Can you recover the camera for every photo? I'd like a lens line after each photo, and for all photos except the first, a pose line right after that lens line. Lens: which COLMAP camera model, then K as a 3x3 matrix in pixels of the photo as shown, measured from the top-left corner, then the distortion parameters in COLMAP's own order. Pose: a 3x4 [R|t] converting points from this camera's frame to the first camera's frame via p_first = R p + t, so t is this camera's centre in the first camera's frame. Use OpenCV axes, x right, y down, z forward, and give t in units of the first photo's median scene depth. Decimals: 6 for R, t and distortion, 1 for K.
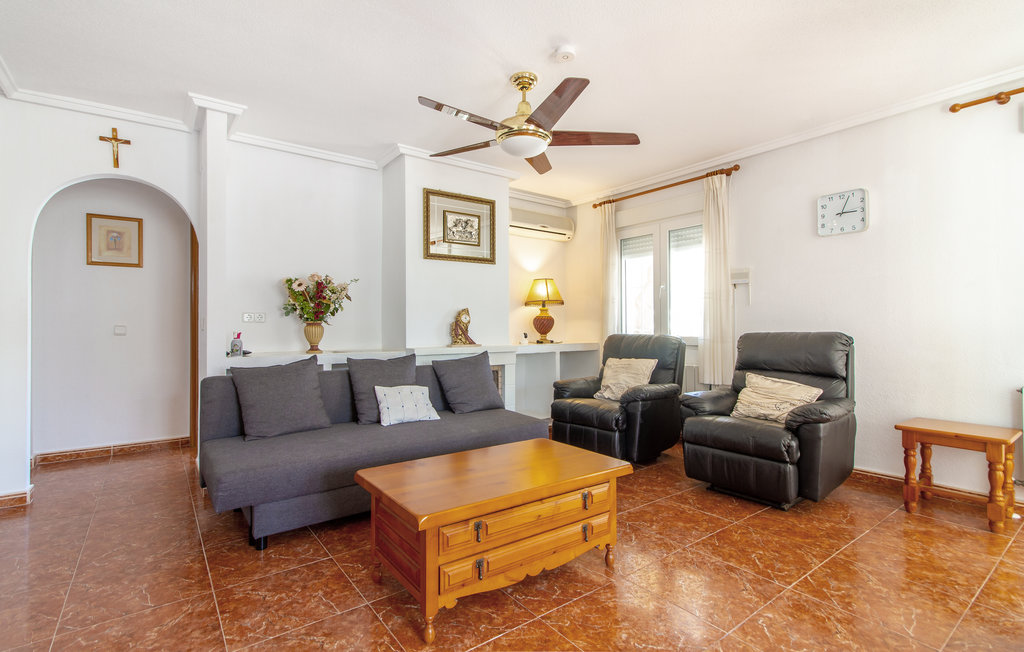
lens RADIAL K [[469.4, 0, 512.0], [0, 469.4, 326.0], [0, 0, 1]] dist [-0.003355, -0.000179]
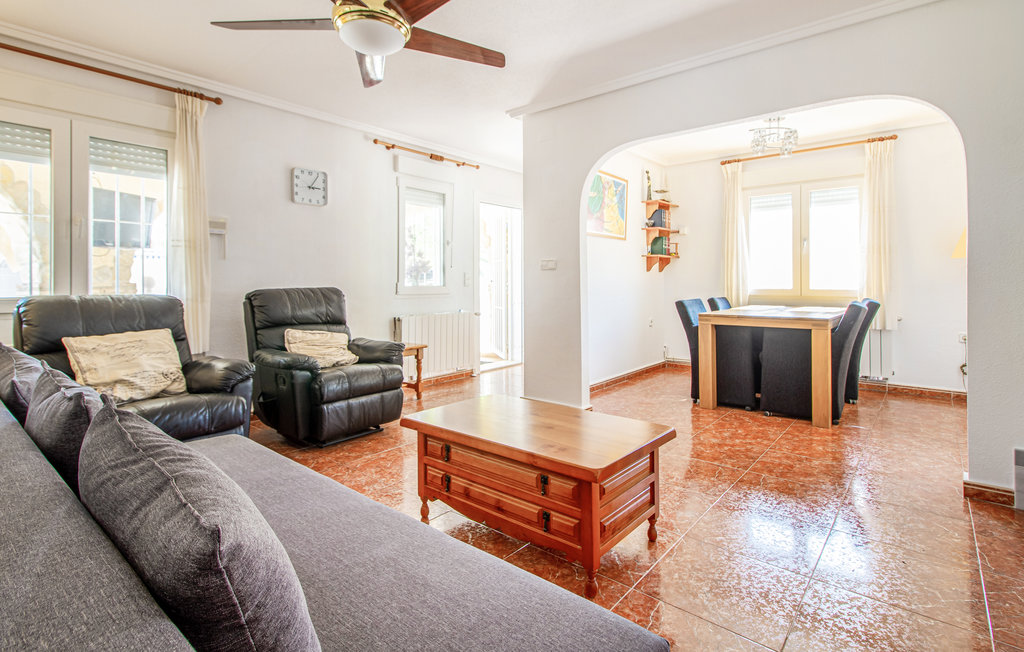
lens RADIAL K [[503.9, 0, 513.7], [0, 503.9, 280.8], [0, 0, 1]] dist [0.001104, 0.000173]
pose [[-0.226752, 0.006402, 0.973931, -0.579498], [0.000095, 0.999979, -0.006551, 0.004111], [-0.973953, -0.001393, -0.226748, 0.695749]]
